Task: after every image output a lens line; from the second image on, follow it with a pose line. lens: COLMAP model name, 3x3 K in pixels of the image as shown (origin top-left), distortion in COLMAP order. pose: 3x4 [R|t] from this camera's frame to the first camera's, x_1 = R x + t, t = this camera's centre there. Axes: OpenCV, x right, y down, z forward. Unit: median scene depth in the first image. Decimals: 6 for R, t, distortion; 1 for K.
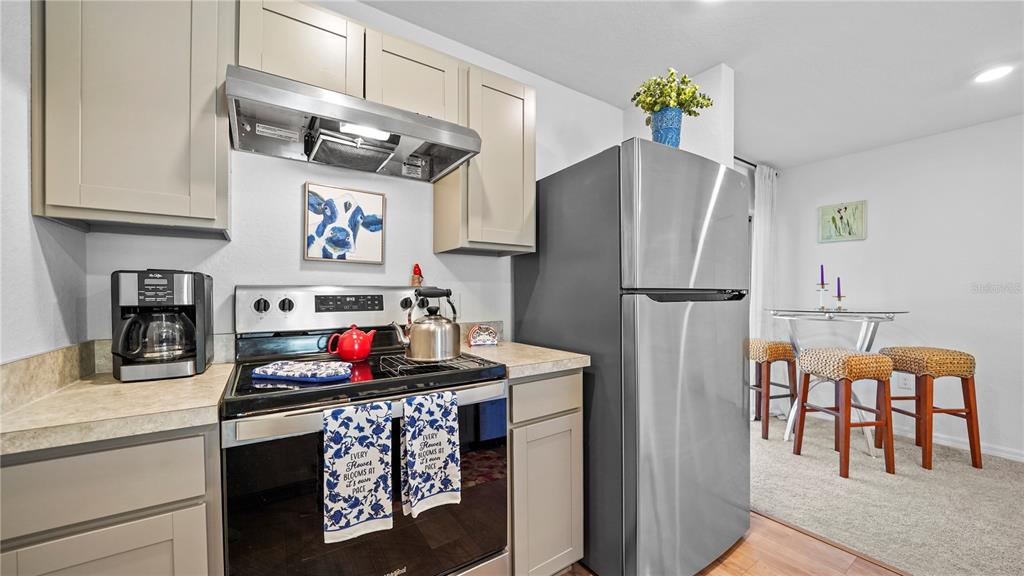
lens RADIAL K [[373.8, 0, 513.2], [0, 373.8, 298.0], [0, 0, 1]] dist [-0.007340, 0.000264]
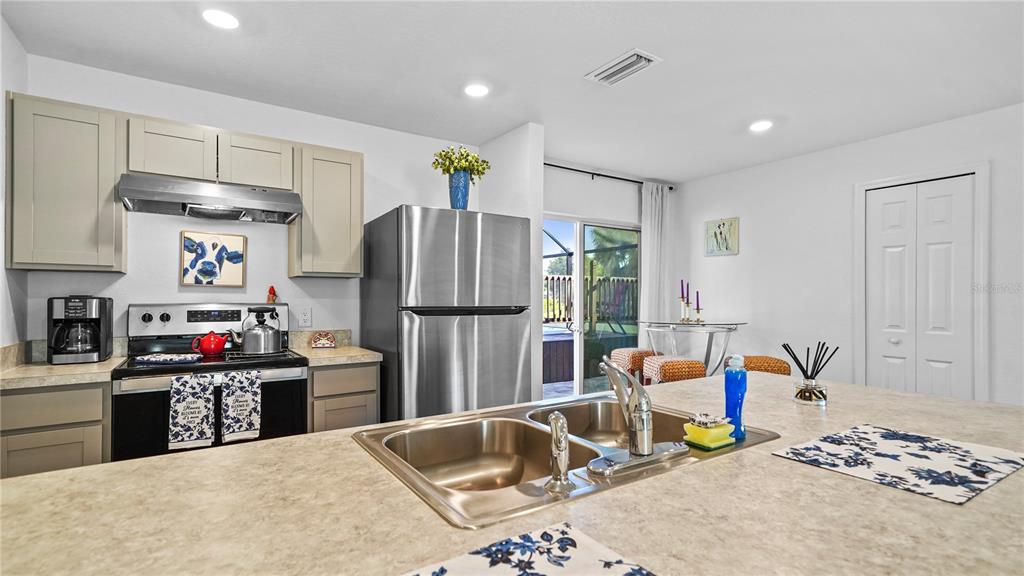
lens RADIAL K [[476.8, 0, 506.3], [0, 476.8, 296.5], [0, 0, 1]] dist [0.028968, 0.000890]
pose [[0.999833, 0.002602, -0.018075, 0.707545], [-0.002890, 0.999869, -0.015939, -0.034379], [0.018031, 0.015989, 0.999710, -0.809115]]
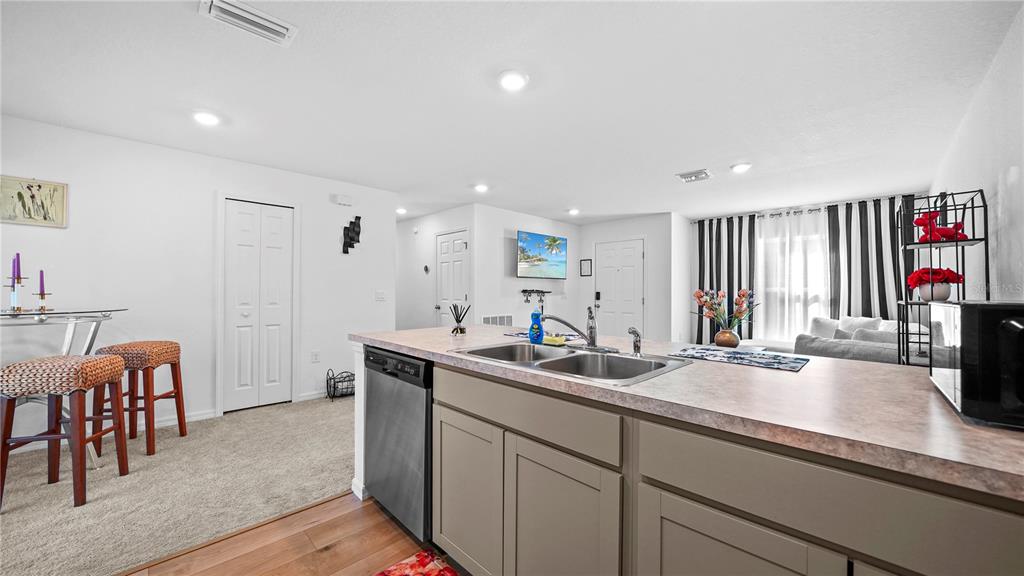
lens RADIAL K [[373.8, 0, 506.4], [0, 373.8, 287.3], [0, 0, 1]] dist [-0.007340, 0.000264]
pose [[-0.165027, 0.011937, 0.986217, -0.182482], [0.006976, 0.999916, -0.010936, -0.005392], [-0.986264, 0.005075, -0.165096, 0.266678]]
